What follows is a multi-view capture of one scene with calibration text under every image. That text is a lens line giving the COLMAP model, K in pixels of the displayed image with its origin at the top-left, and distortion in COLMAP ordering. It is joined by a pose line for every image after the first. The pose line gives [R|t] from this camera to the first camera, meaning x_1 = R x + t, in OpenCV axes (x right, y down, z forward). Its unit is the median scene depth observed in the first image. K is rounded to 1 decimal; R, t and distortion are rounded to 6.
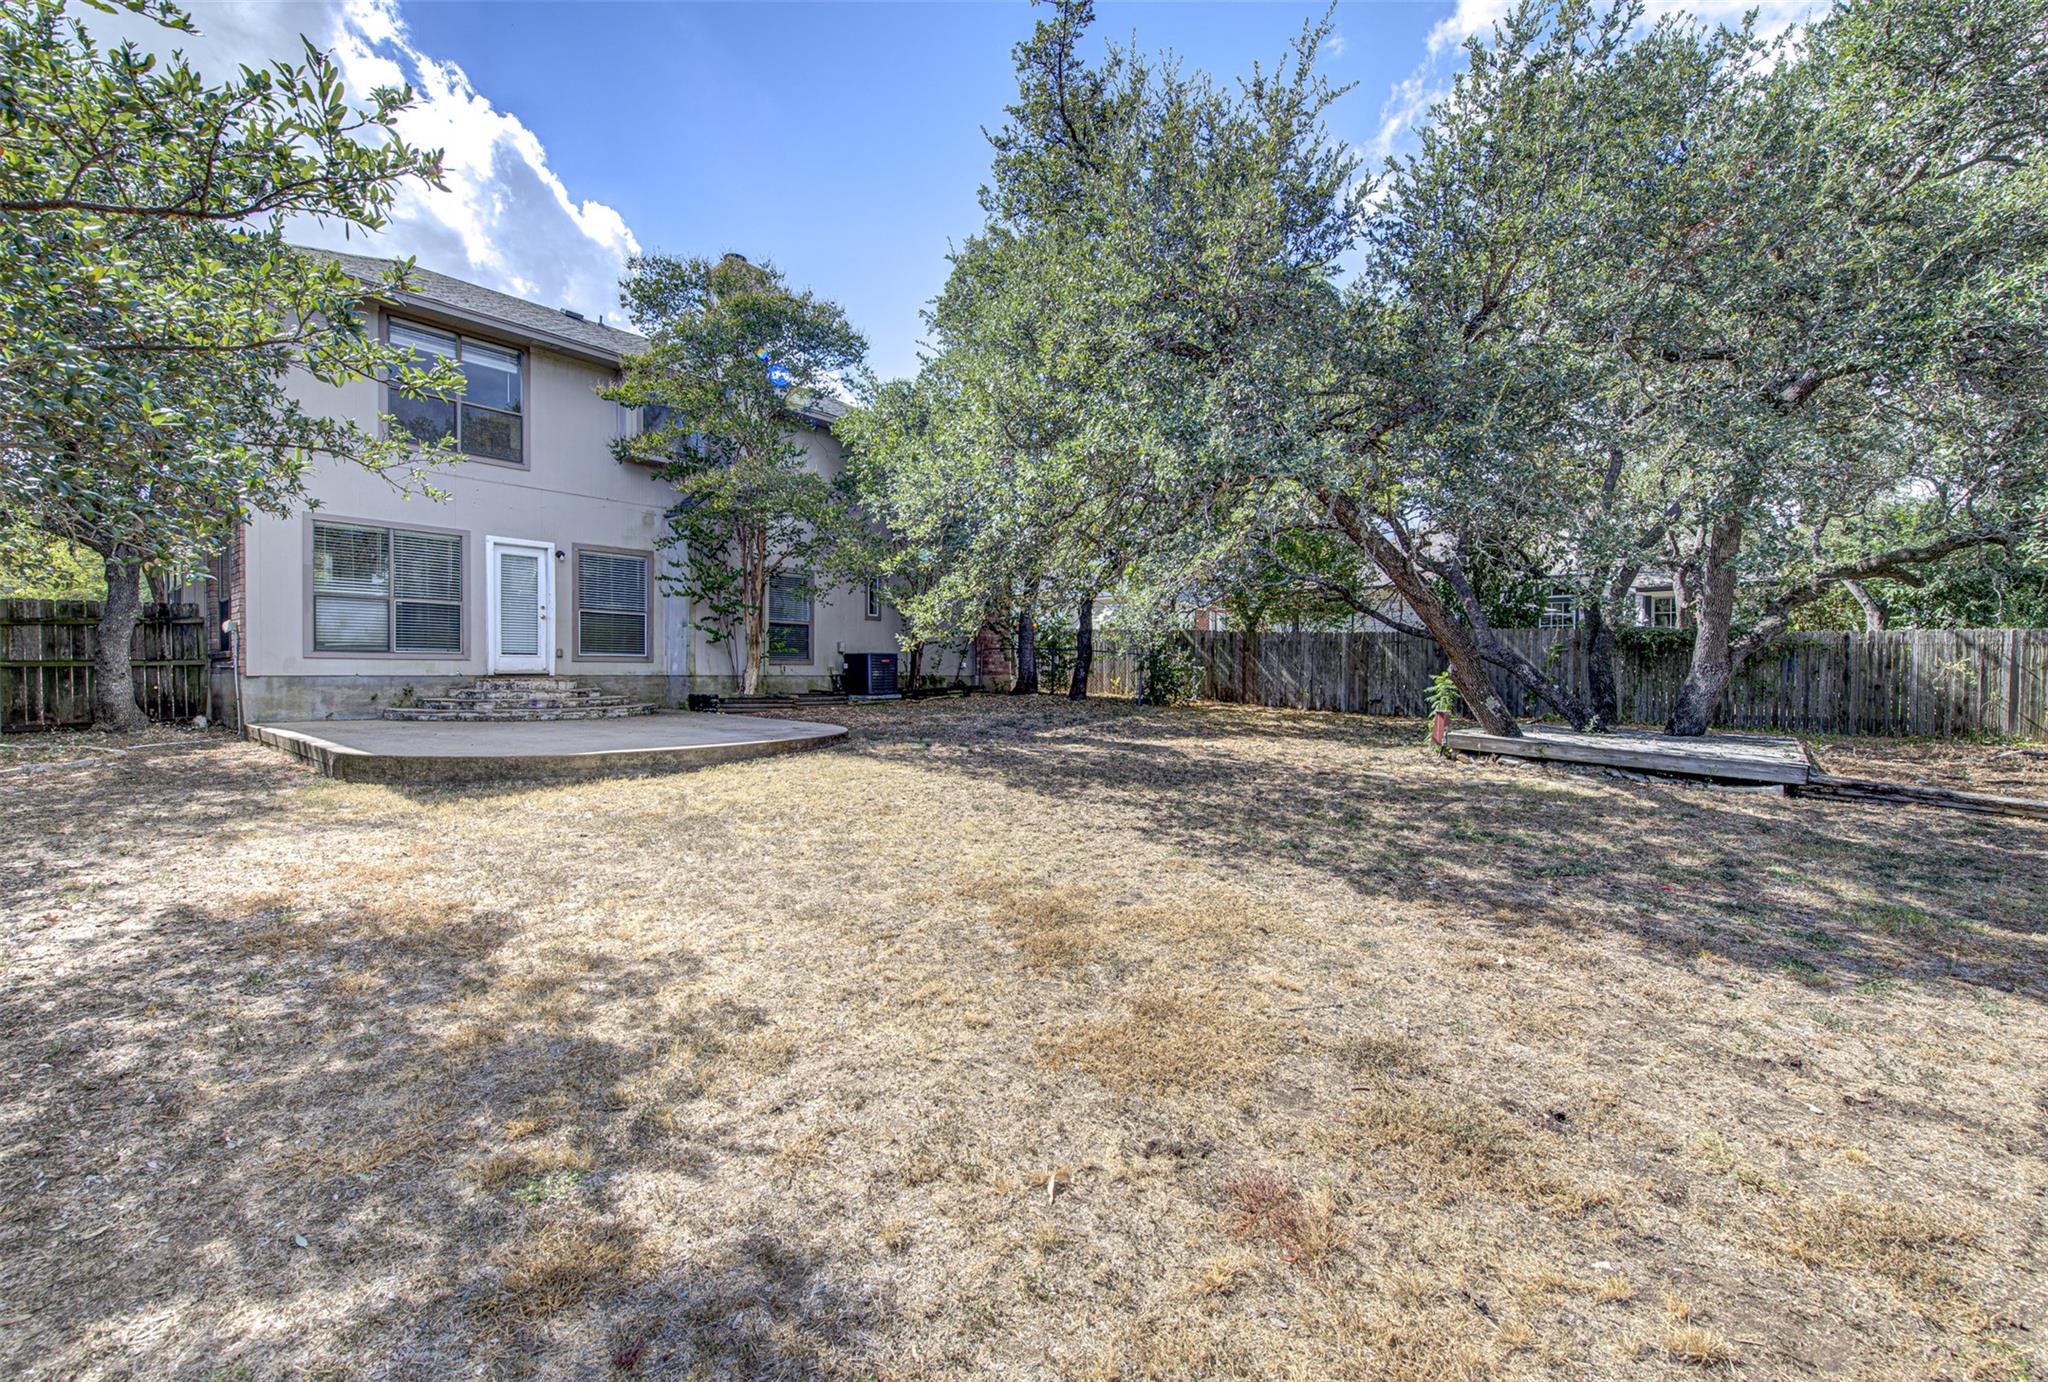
lens RADIAL K [[850.4, 0, 1025.9], [0, 850.4, 680.1], [0, 0, 1]] dist [0.000170, -0.001980]
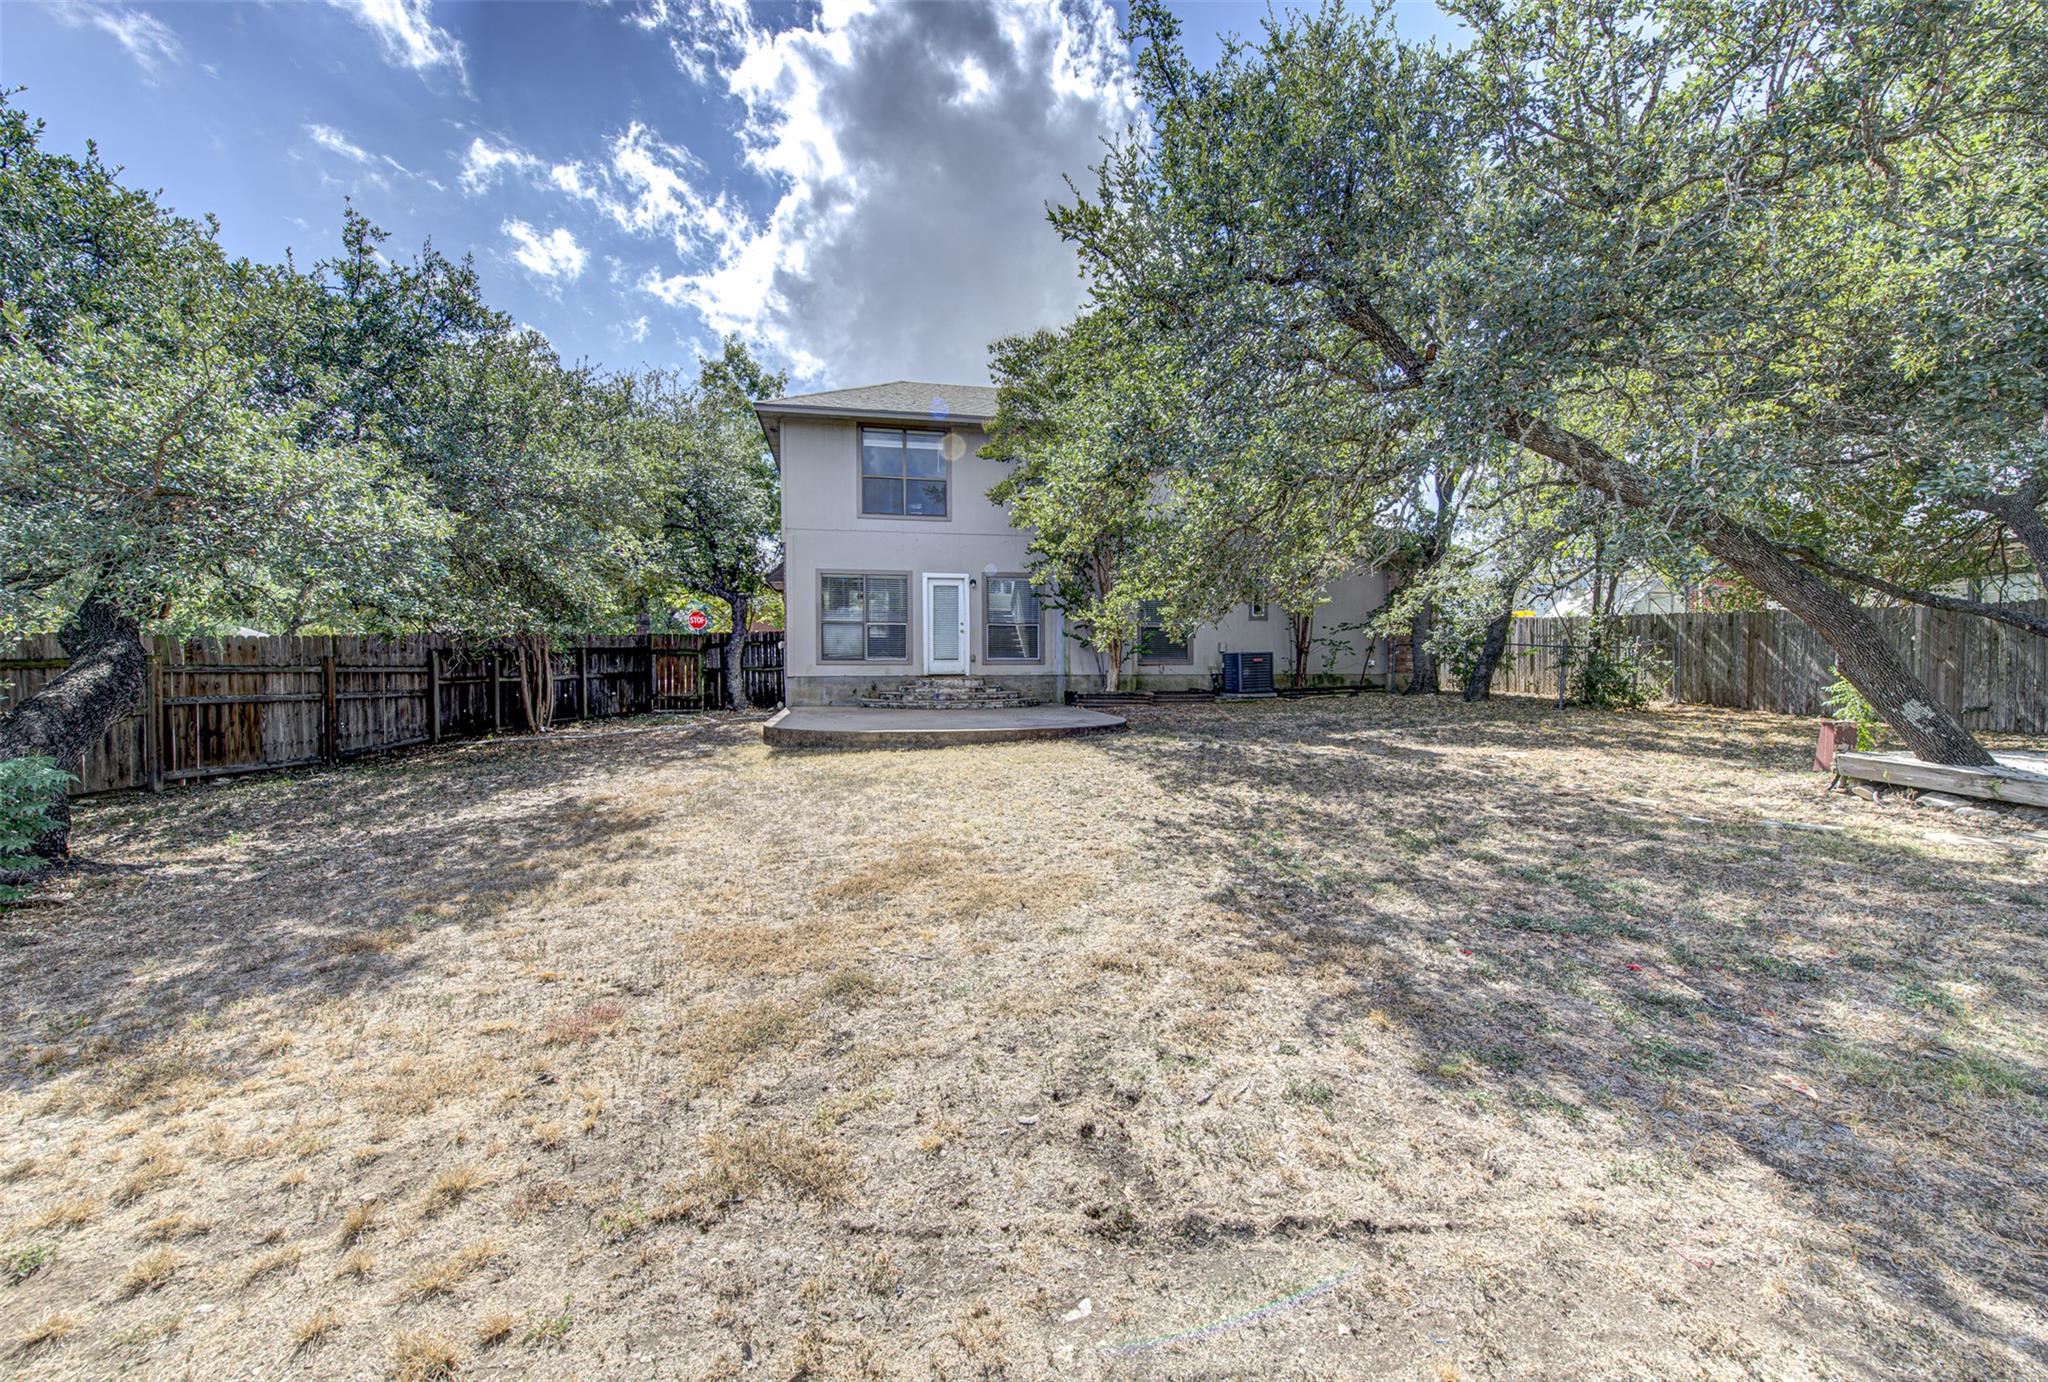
lens RADIAL K [[850.4, 0, 1045.8], [0, 850.4, 685.7], [0, 0, 1]] dist [0.000170, -0.001980]
pose [[0.780647, 0.002907, -0.624965, 0.411543], [0.001396, 0.999979, 0.006396, 0.002227], [0.624971, -0.005866, 0.780626, 0.069938]]
